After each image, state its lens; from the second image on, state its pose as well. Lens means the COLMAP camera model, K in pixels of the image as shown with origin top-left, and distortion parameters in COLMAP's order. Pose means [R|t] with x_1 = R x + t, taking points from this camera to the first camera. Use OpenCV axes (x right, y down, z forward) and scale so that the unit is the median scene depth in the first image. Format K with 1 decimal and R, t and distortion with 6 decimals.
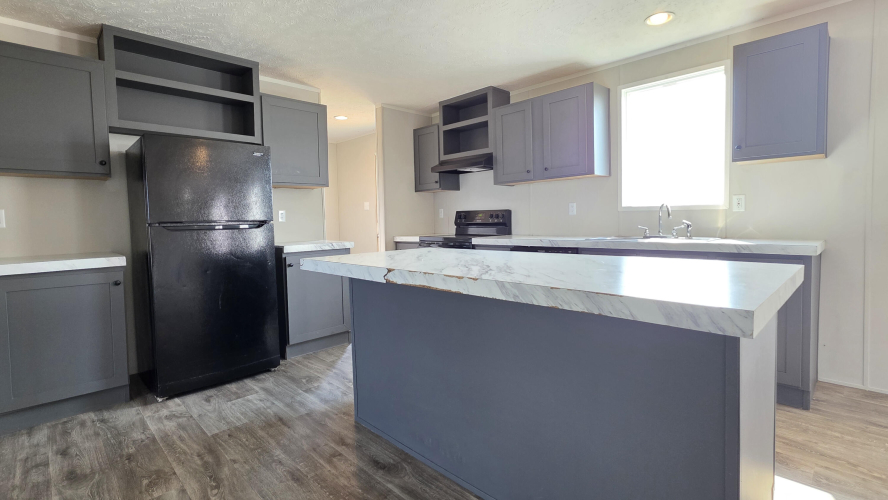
lens RADIAL K [[417.2, 0, 445.1], [0, 417.2, 235.3], [0, 0, 1]] dist [0.003342, 0.000546]
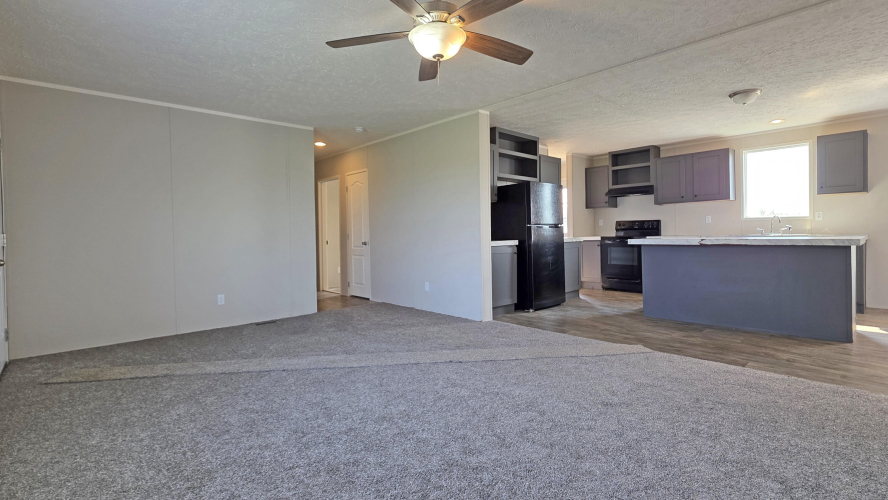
lens RADIAL K [[417.2, 0, 445.1], [0, 417.2, 235.3], [0, 0, 1]] dist [0.003342, 0.000546]
pose [[0.999459, 0.004404, -0.032588, -0.721526], [-0.005502, 0.999418, -0.033678, 0.066290], [0.032421, 0.033840, 0.998901, -0.734498]]
